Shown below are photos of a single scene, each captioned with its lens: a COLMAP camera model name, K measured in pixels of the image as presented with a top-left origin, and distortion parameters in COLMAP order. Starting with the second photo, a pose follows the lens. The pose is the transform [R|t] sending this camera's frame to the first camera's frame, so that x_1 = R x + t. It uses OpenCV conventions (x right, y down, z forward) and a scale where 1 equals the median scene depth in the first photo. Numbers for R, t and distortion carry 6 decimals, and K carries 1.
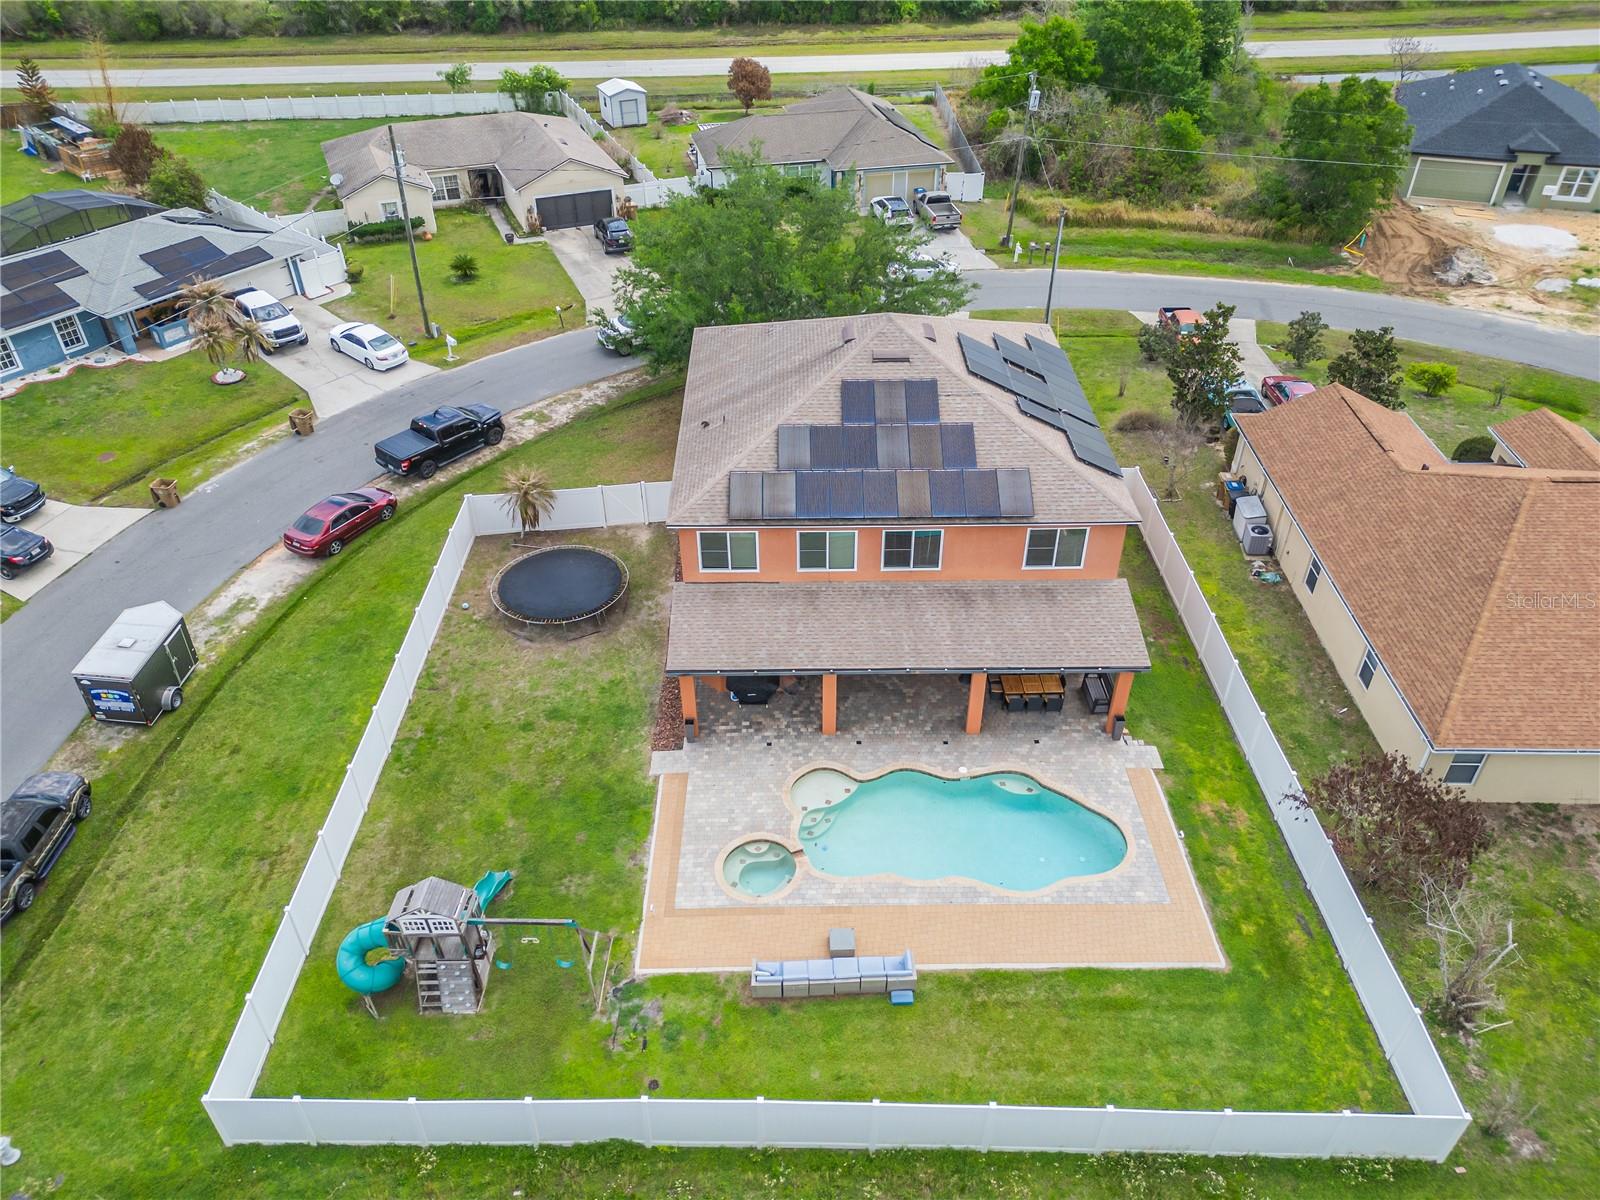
lens RADIAL K [[1139.0, 0, 800.0], [0, 1139.0, 600.0], [0, 0, 1]] dist [0.068706, -0.000363]
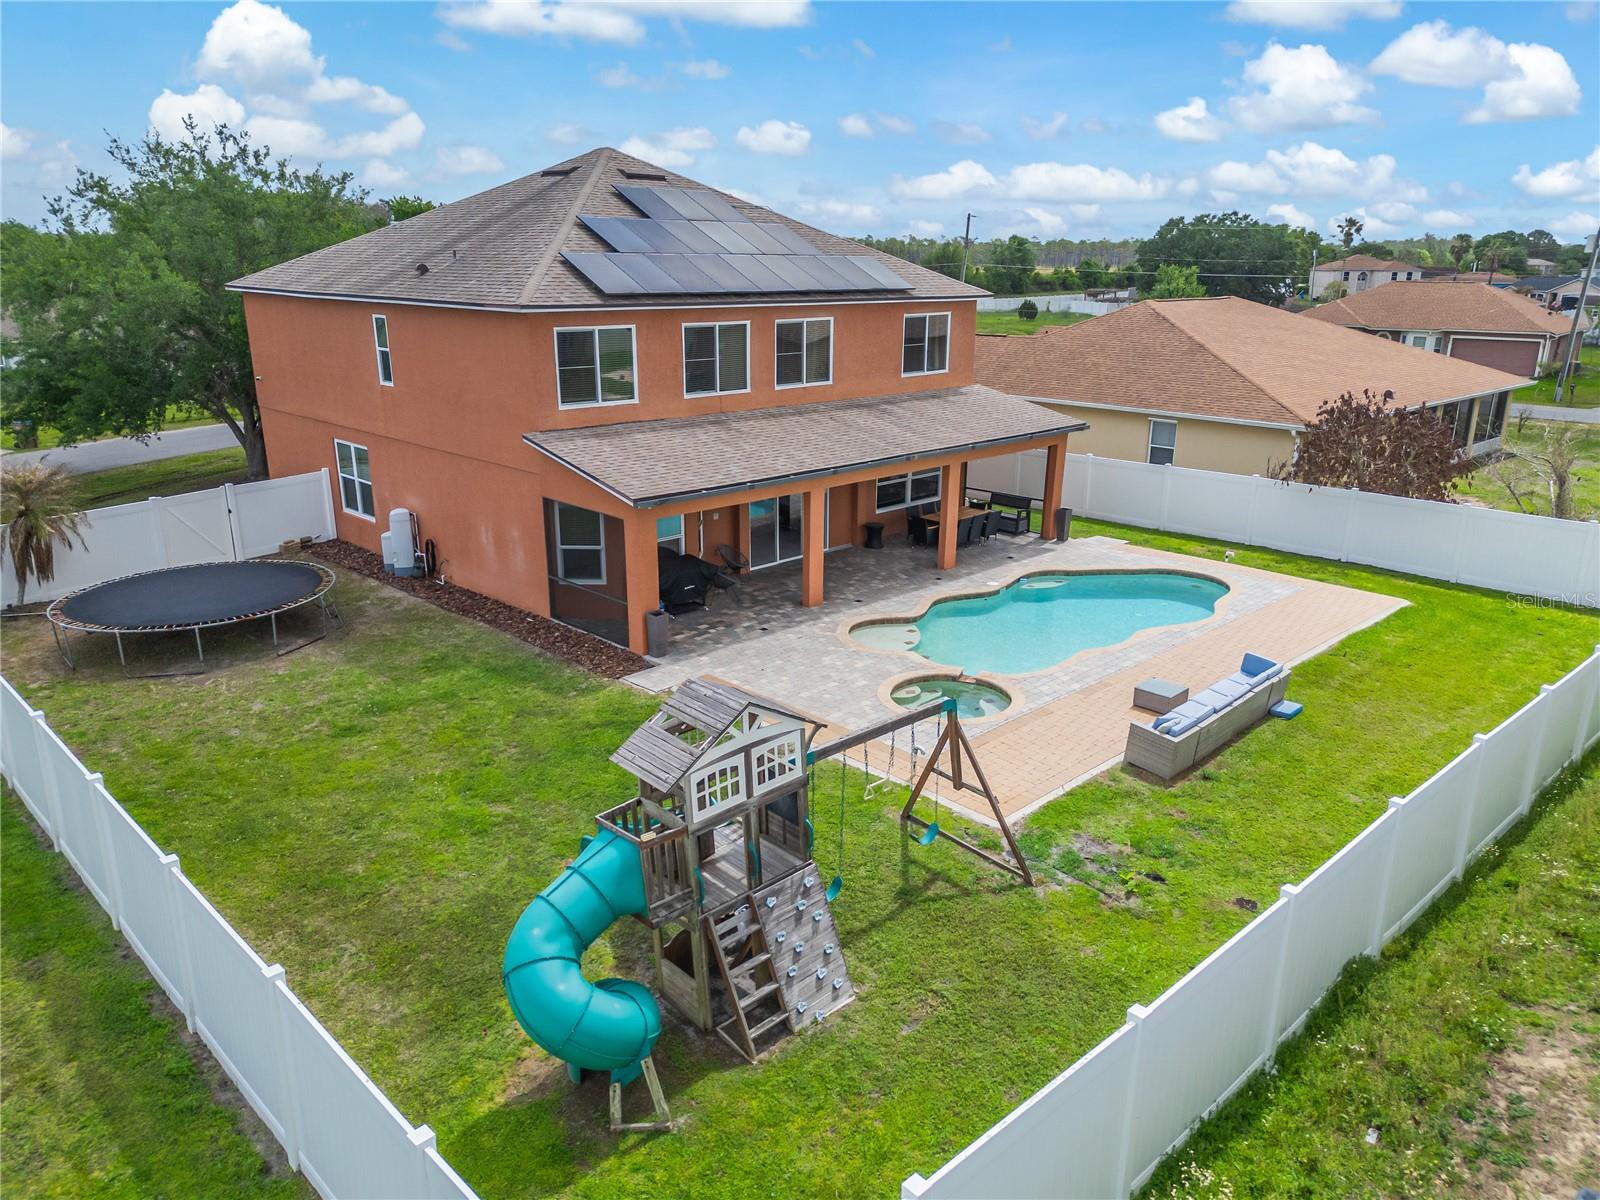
lens RADIAL K [[1139.0, 0, 800.0], [0, 1139.0, 600.0], [0, 0, 1]] dist [0.068706, -0.000363]
pose [[0.705770, -0.175422, 0.686379, -0.444664], [0.414762, 0.887771, -0.199588, 0.246970], [-0.574335, 0.425547, 0.699321, 0.539064]]
